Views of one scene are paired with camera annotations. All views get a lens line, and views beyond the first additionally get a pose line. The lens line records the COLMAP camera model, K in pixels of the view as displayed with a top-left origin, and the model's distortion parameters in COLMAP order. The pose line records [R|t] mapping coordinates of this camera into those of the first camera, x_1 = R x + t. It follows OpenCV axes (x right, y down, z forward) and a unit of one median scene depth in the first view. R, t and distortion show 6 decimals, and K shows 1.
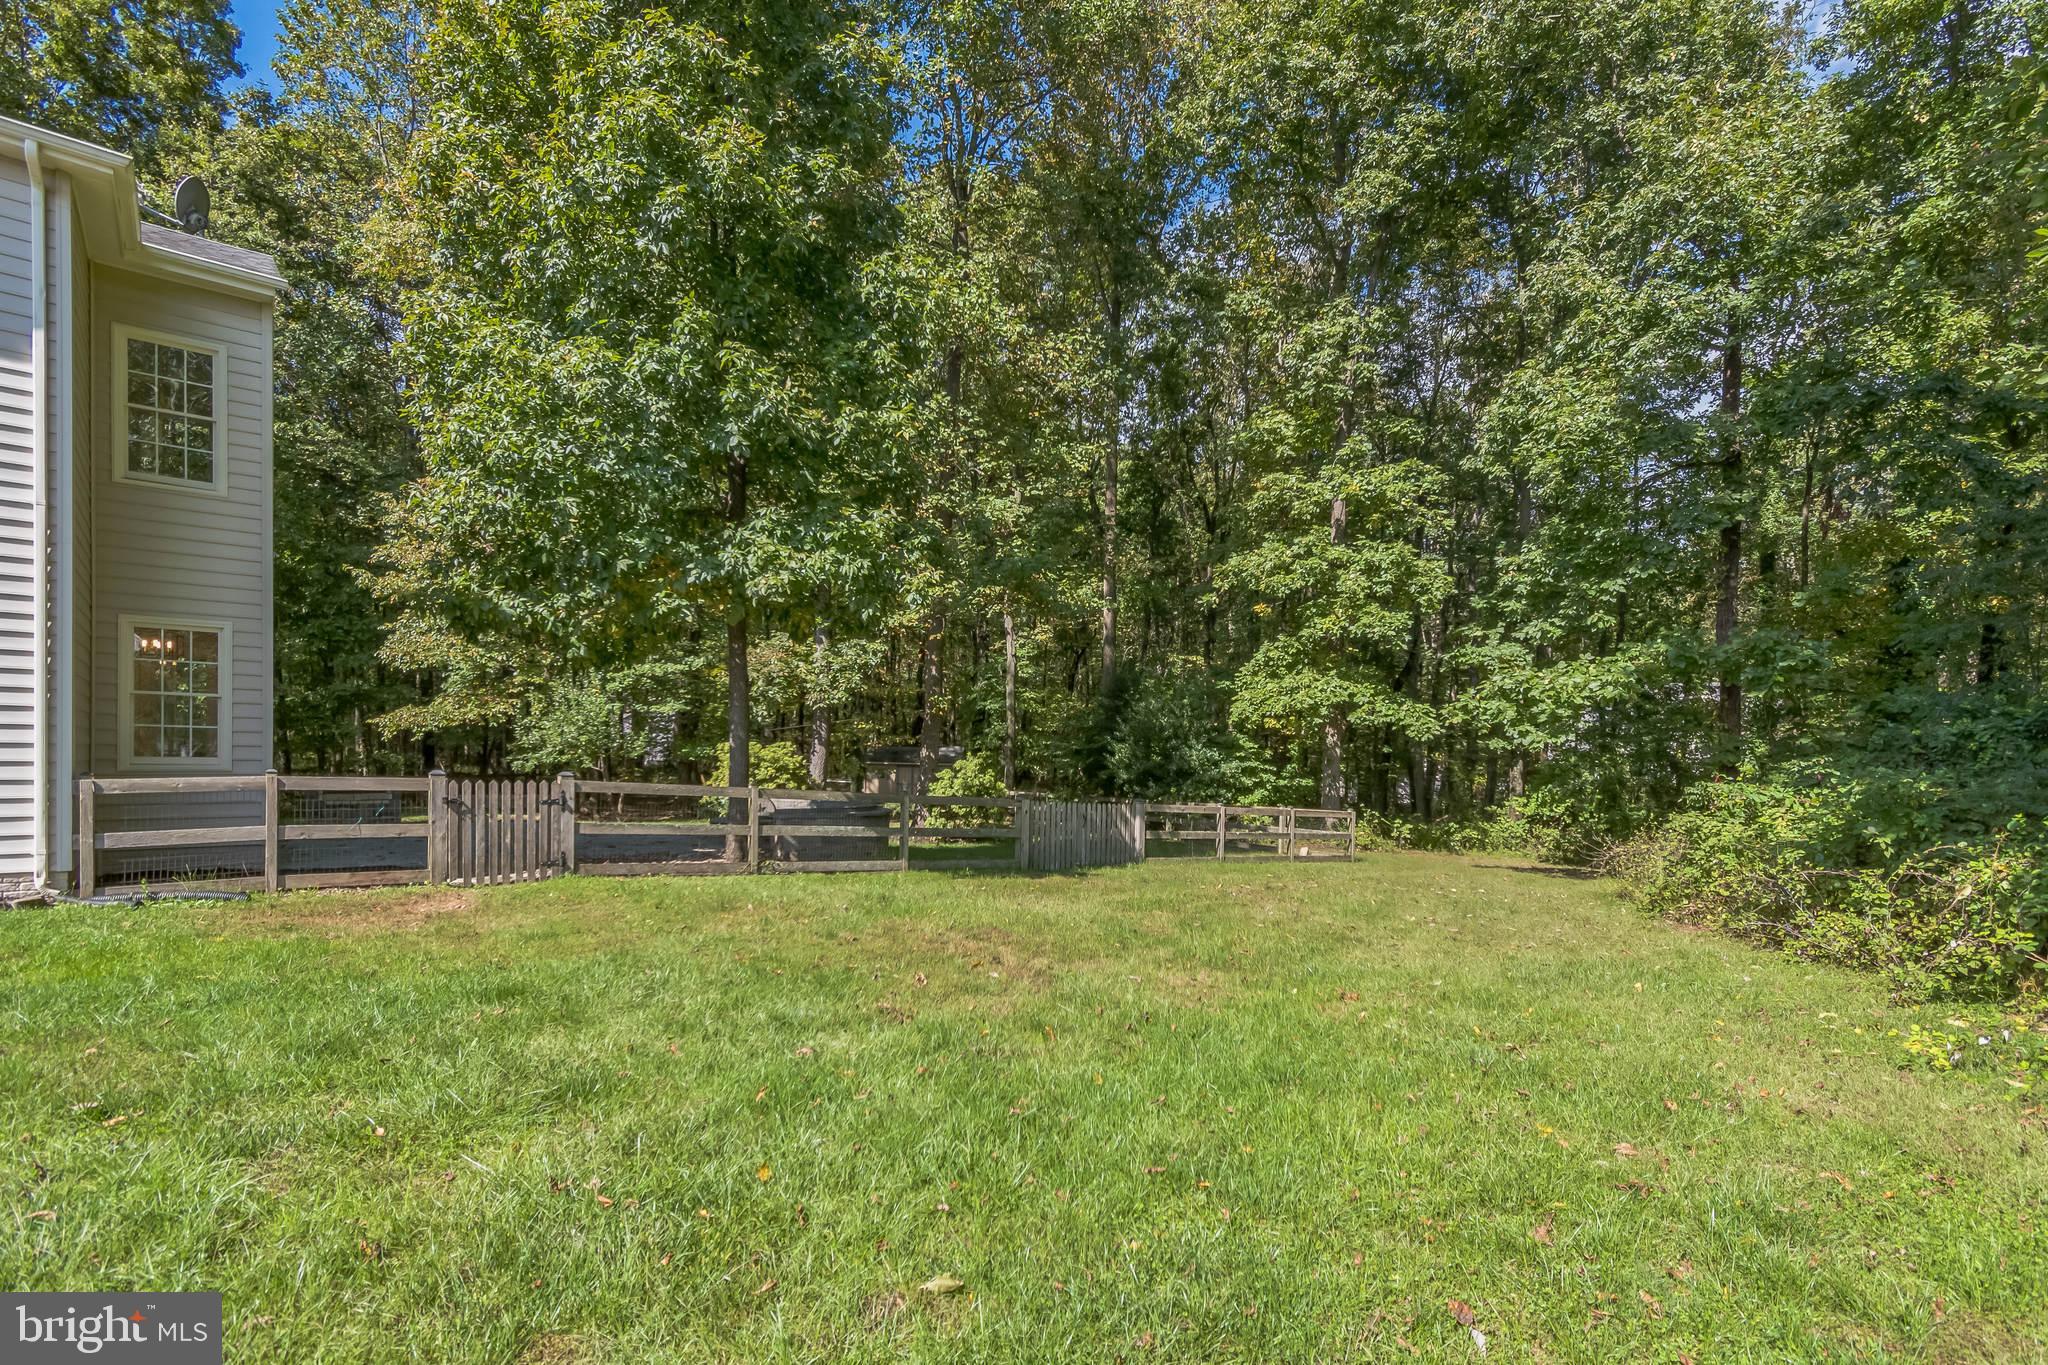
lens RADIAL K [[911.2, 0, 1021.7], [0, 911.2, 780.9], [0, 0, 1]] dist [0.002603, 0.000184]
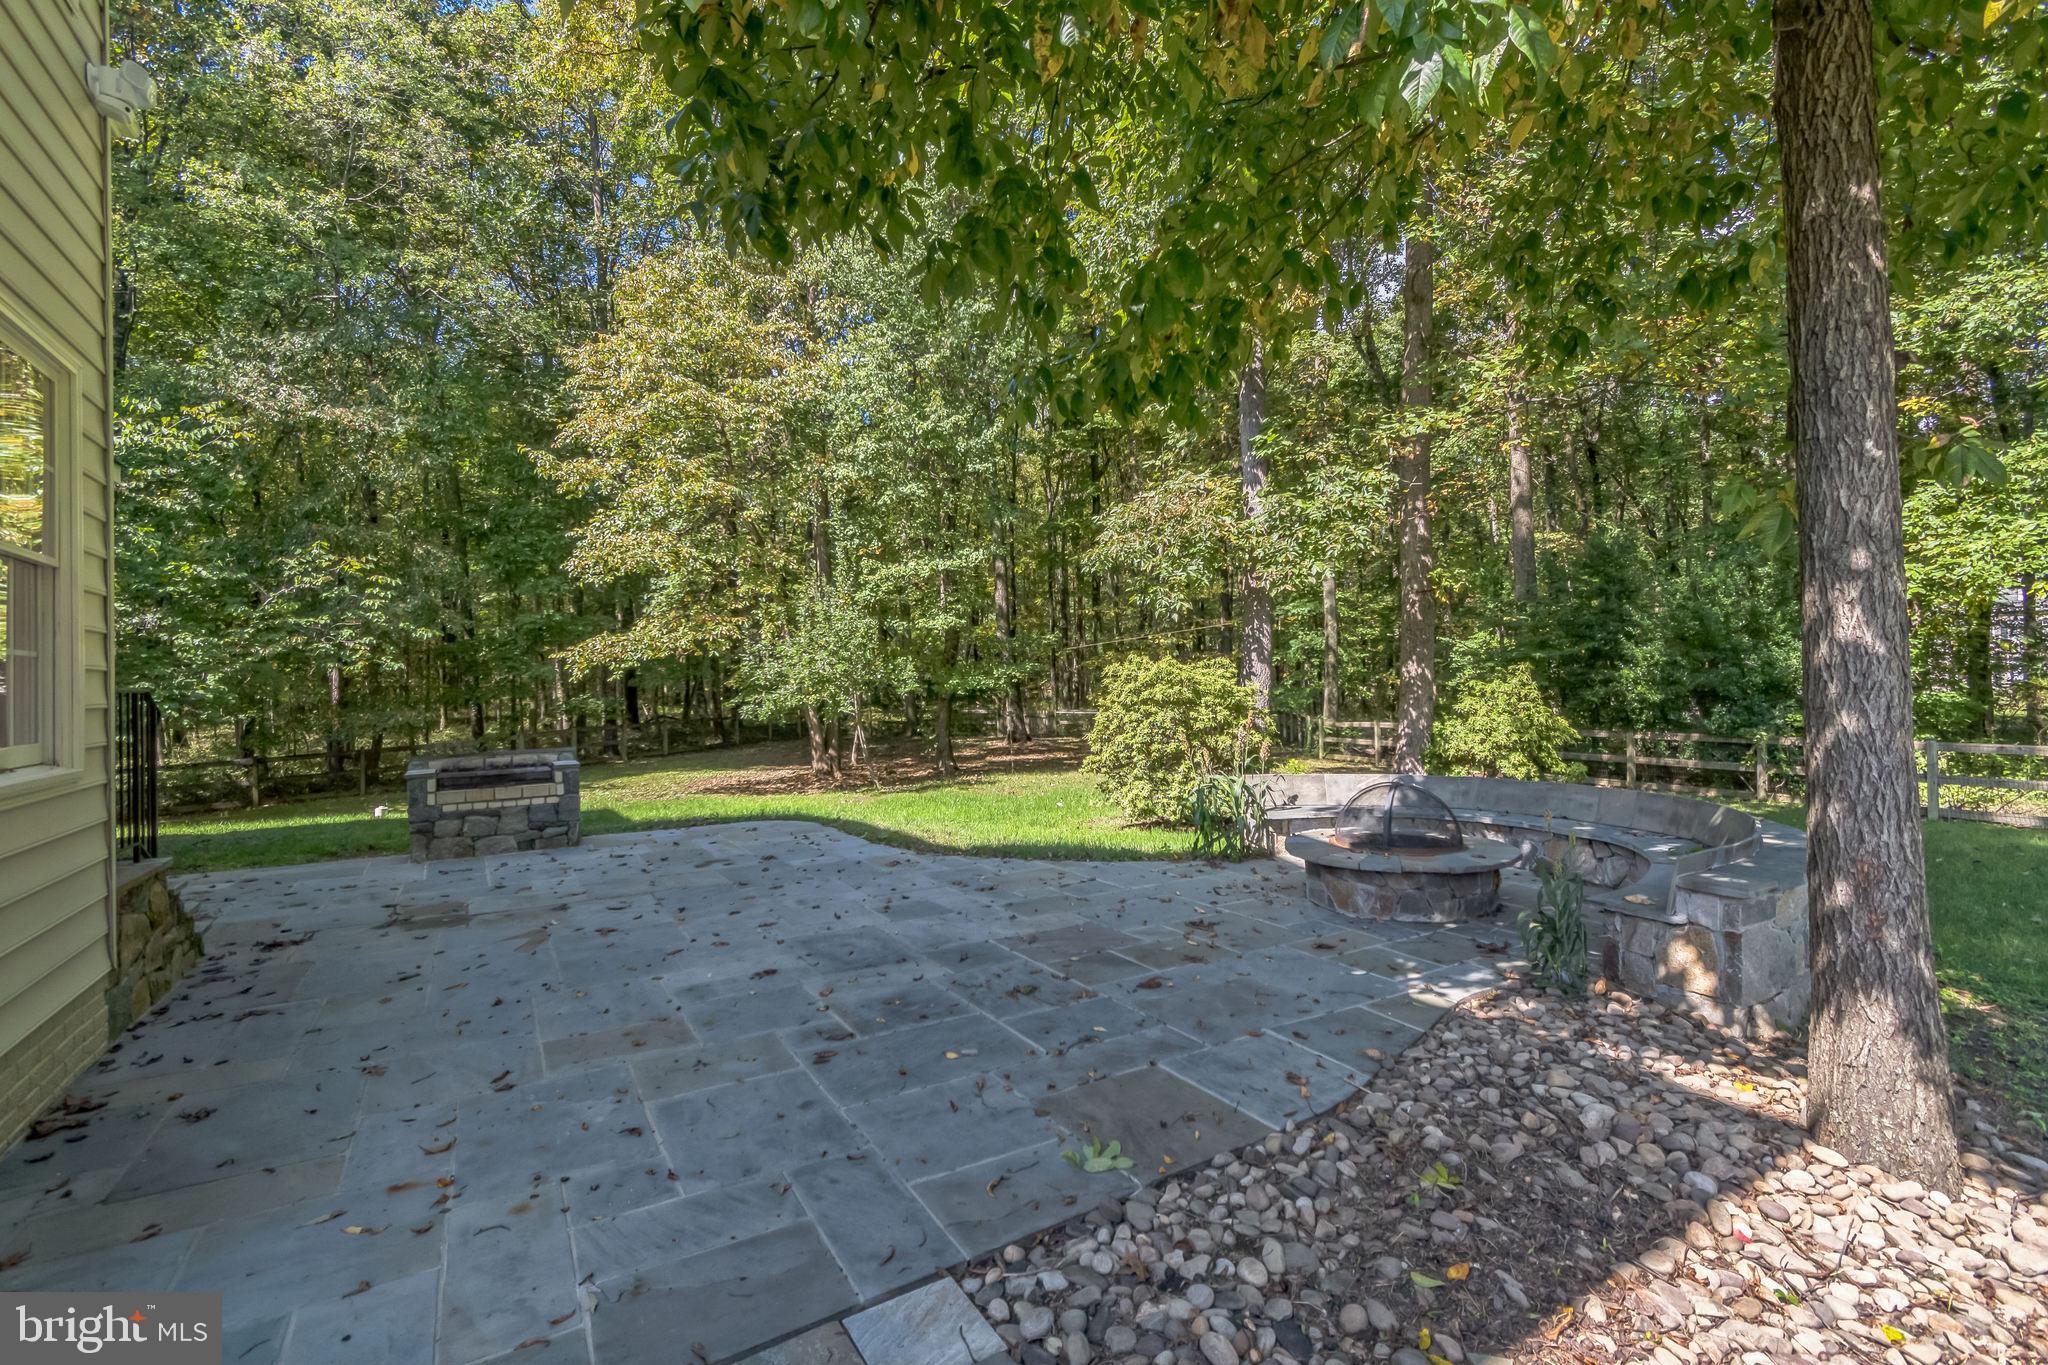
lens RADIAL K [[911.2, 0, 1024.8], [0, 911.2, 682.8], [0, 0, 1]] dist [0.002603, 0.000184]
pose [[0.985189, -0.036311, -0.167583, -0.223172], [0.032359, 0.999131, -0.026253, -0.013262], [0.168391, 0.020442, 0.985508, 0.344556]]
